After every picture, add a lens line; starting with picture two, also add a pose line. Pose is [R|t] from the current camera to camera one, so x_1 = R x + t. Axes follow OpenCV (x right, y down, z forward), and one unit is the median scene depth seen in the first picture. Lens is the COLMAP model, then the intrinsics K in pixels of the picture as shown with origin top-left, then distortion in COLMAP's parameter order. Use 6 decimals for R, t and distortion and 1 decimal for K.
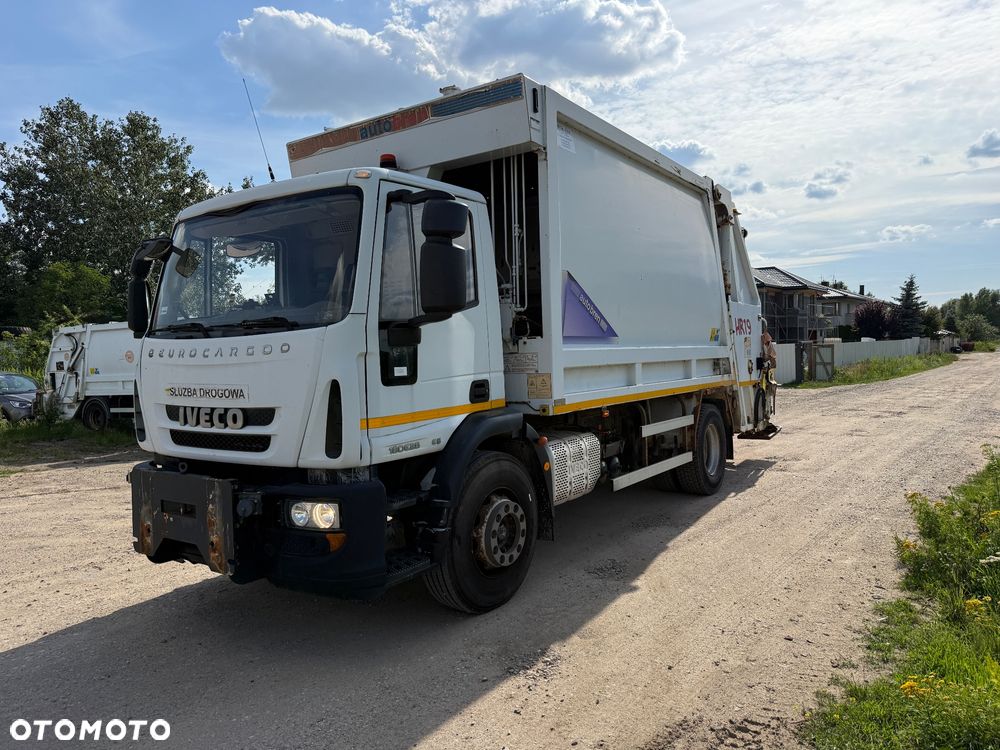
lens RADIAL K [[702.0, 0, 504.4], [0, 702.0, 378.9], [0, 0, 1]] dist [-0.002365, -0.000160]
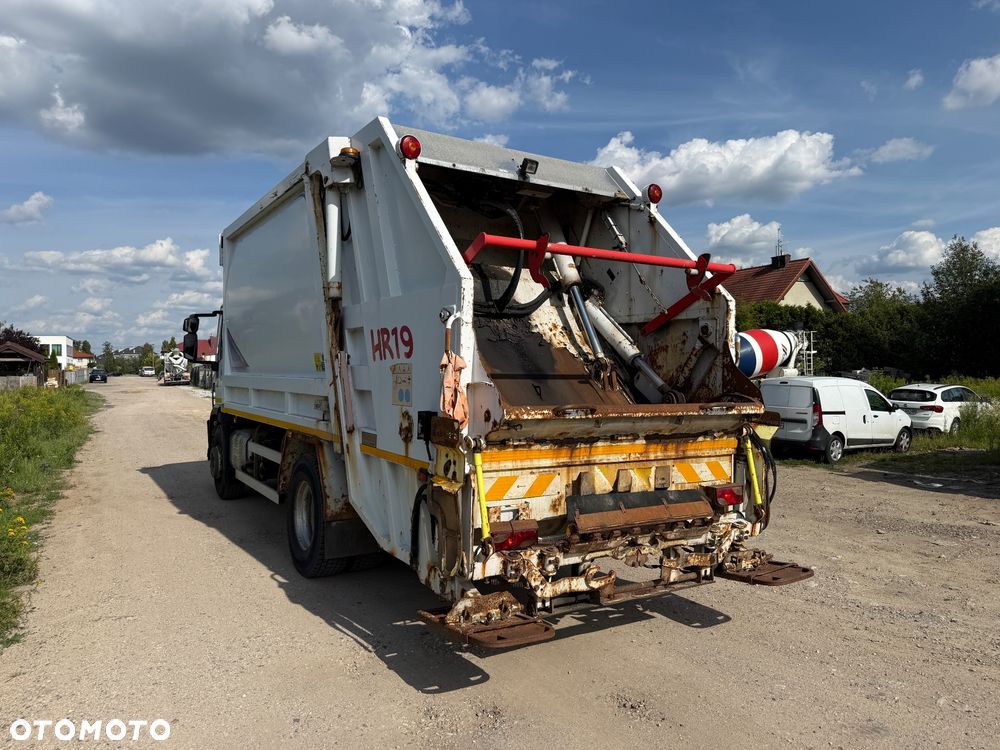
lens RADIAL K [[703.6, 0, 497.0], [0, 703.6, 368.0], [0, 0, 1]] dist [0.022251, -0.029433]
pose [[-0.409551, 0.018212, -0.912105, 1.624228], [-0.031691, 0.998913, 0.034175, -0.161507], [0.911736, 0.042903, -0.408529, 2.701248]]
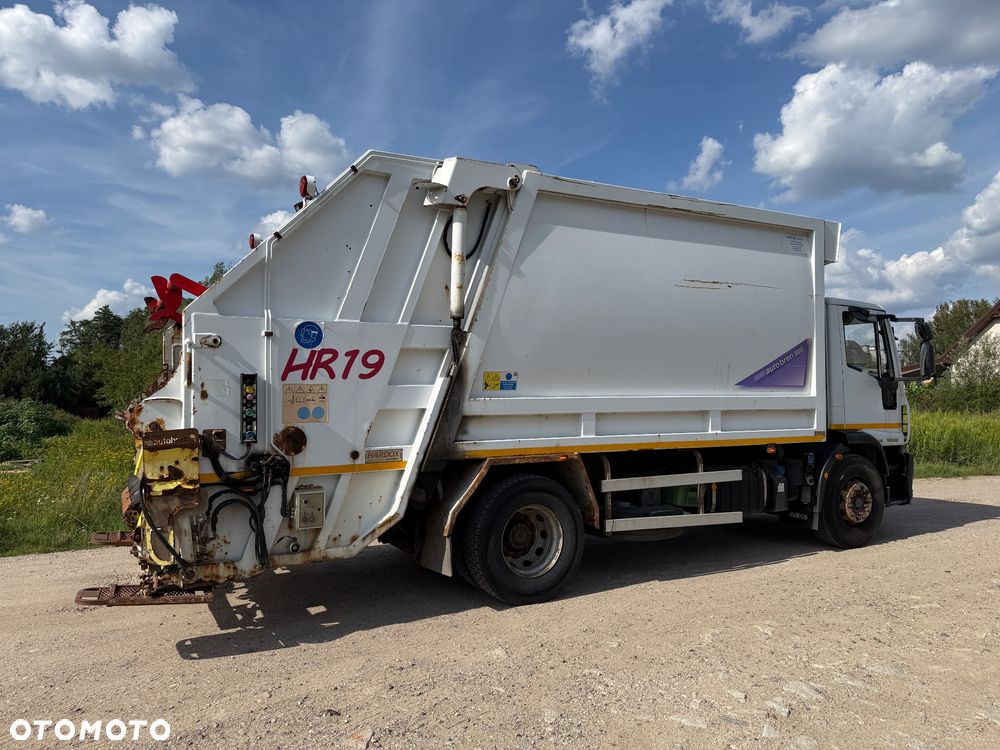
lens RADIAL K [[710.1, 0, 514.6], [0, 710.1, 375.1], [0, 0, 1]] dist [0.026818, -0.032820]
pose [[-0.896724, 0.036688, 0.441066, -0.459314], [0.041288, 0.999147, 0.000833, -0.126123], [-0.440659, 0.018957, -0.897474, 3.310604]]
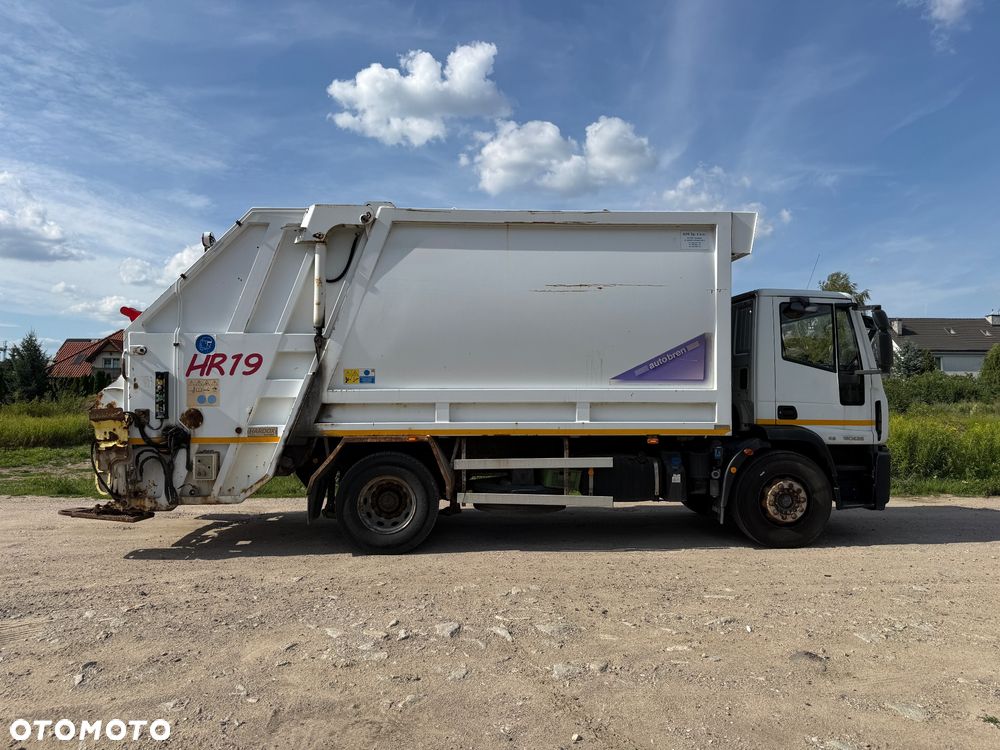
lens RADIAL K [[717.5, 0, 515.3], [0, 717.5, 380.3], [0, 0, 1]] dist [0.042938, -0.054228]
pose [[-0.629228, 0.035816, 0.776395, -1.377247], [0.045429, 0.998925, -0.009264, -0.074142], [-0.775892, 0.029441, -0.630179, 2.924904]]
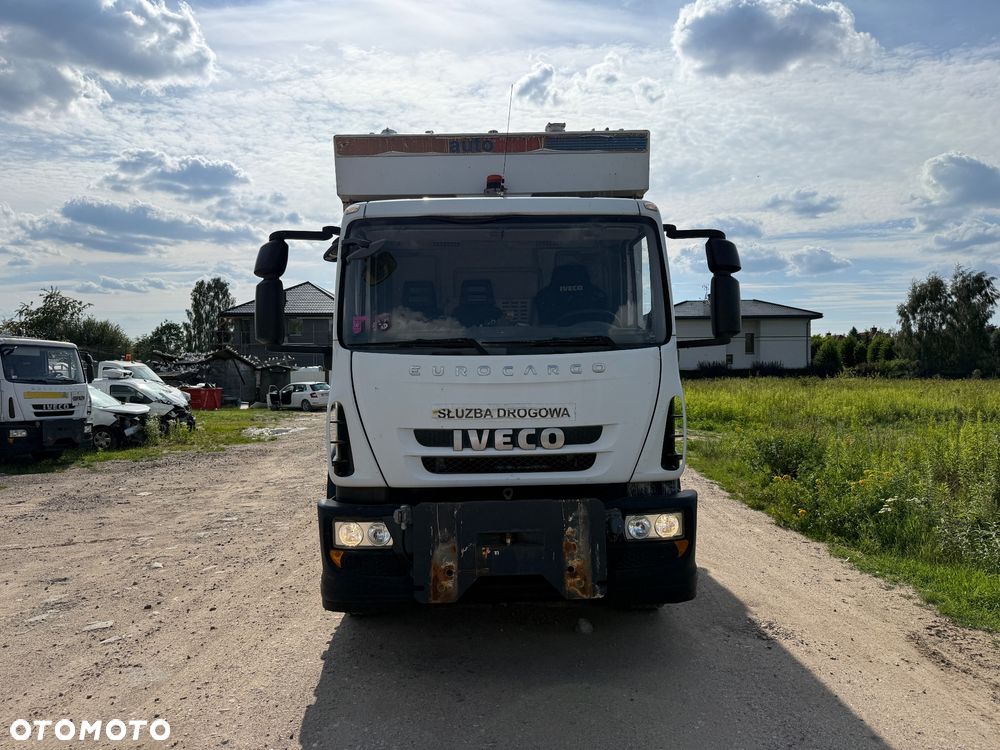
lens RADIAL K [[703.6, 0, 497.0], [0, 703.6, 368.0], [0, 0, 1]] dist [0.022251, -0.029433]
pose [[0.815450, 0.011230, 0.578719, -0.916988], [0.017915, 0.998843, -0.044626, 0.001292], [-0.578551, 0.046758, 0.814305, 0.224564]]
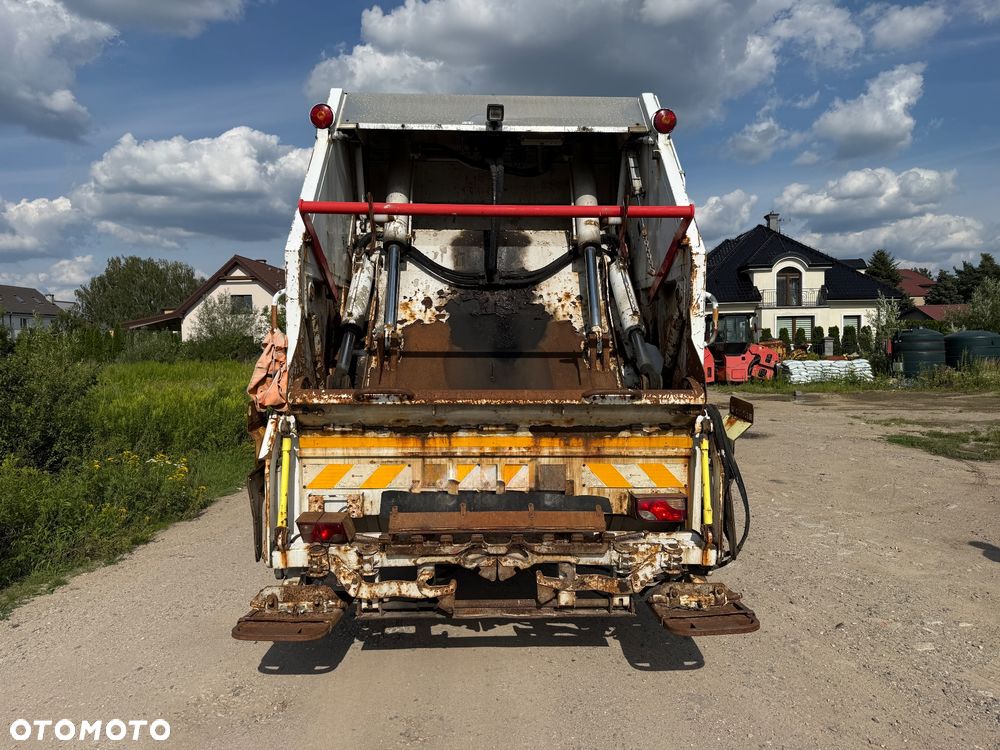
lens RADIAL K [[698.0, 0, 515.0], [0, 698.0, 383.6], [0, 0, 1]] dist [0.052477, -0.078062]
pose [[-0.796302, 0.063318, -0.601577, 1.133688], [-0.000342, 0.994459, 0.105123, -0.175244], [0.604900, 0.083916, -0.791868, 3.124833]]
